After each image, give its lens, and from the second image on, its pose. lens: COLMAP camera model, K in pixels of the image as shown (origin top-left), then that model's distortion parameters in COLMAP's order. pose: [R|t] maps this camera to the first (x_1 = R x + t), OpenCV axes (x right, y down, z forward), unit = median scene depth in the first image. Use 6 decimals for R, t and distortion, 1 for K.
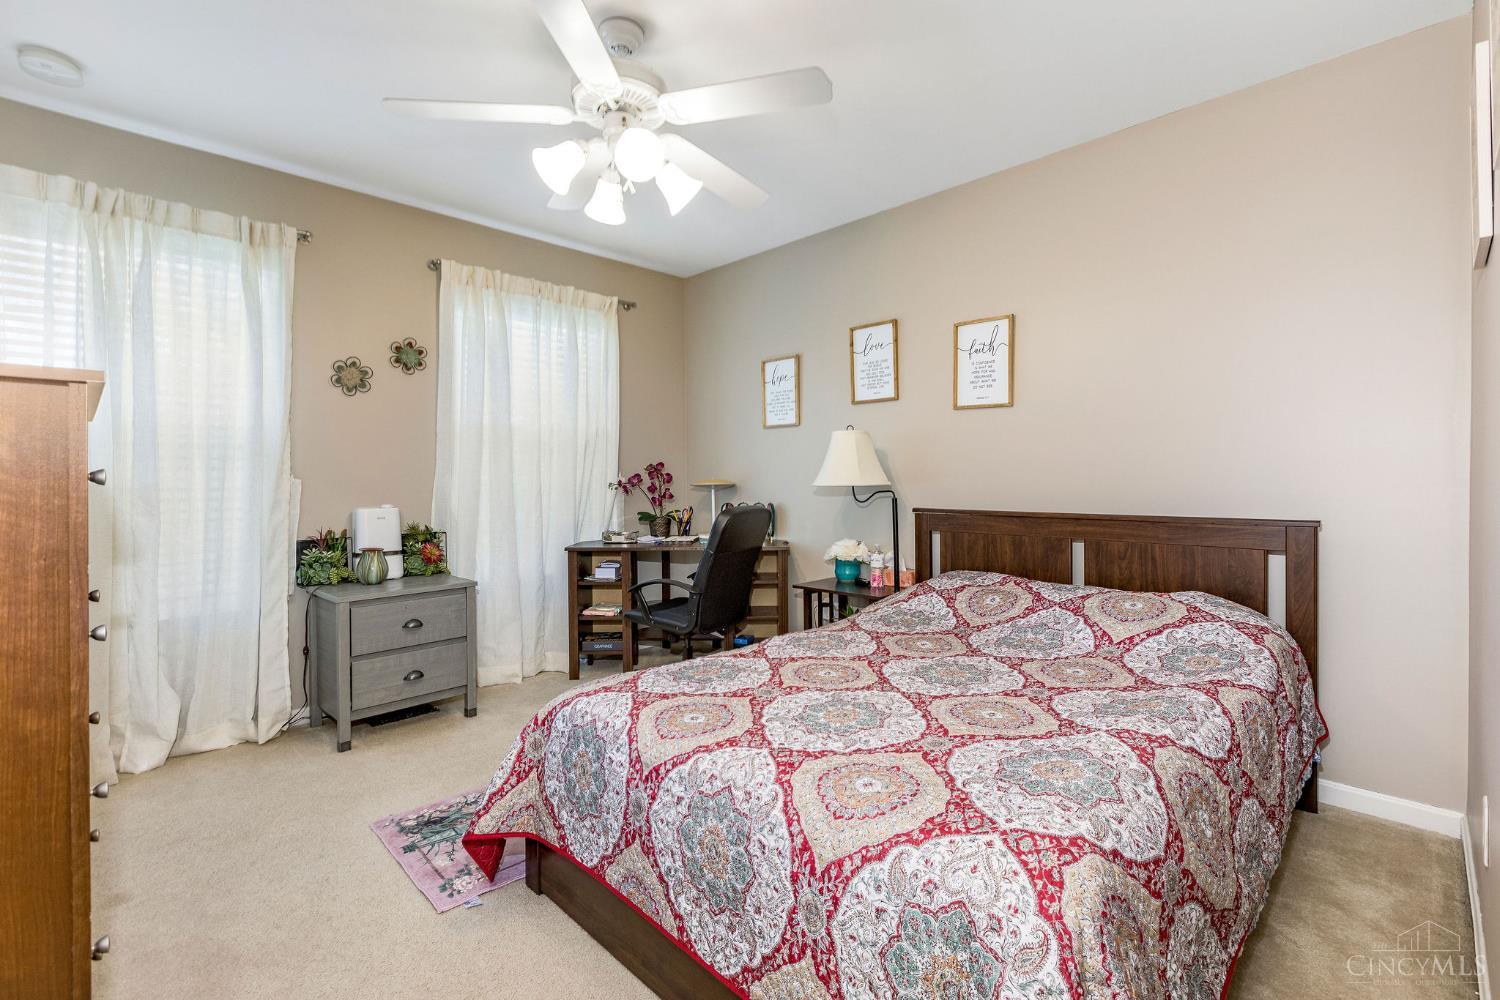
lens RADIAL K [[675.7, 0, 753.3], [0, 675.7, 487.9], [0, 0, 1]] dist [0.005370, -0.001516]
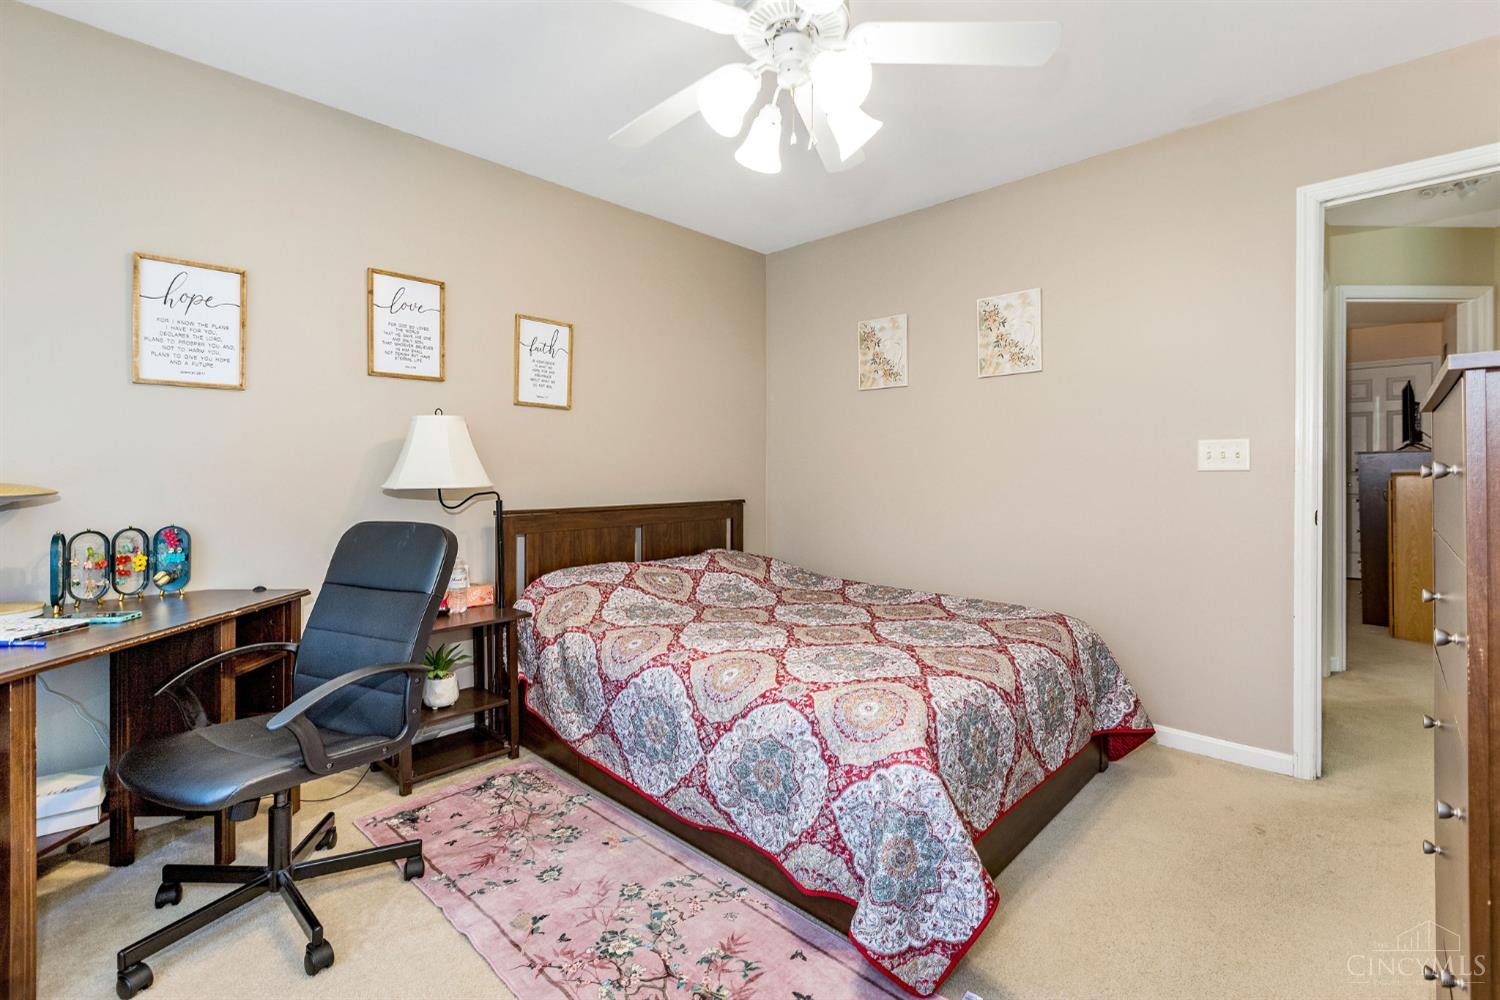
lens RADIAL K [[675.7, 0, 753.0], [0, 675.7, 485.2], [0, 0, 1]] dist [0.005370, -0.001516]
pose [[-0.027678, -0.009681, 0.999570, -0.681214], [0.024748, 0.999640, 0.010367, -0.005096], [-0.999310, 0.025025, -0.027428, 0.723967]]
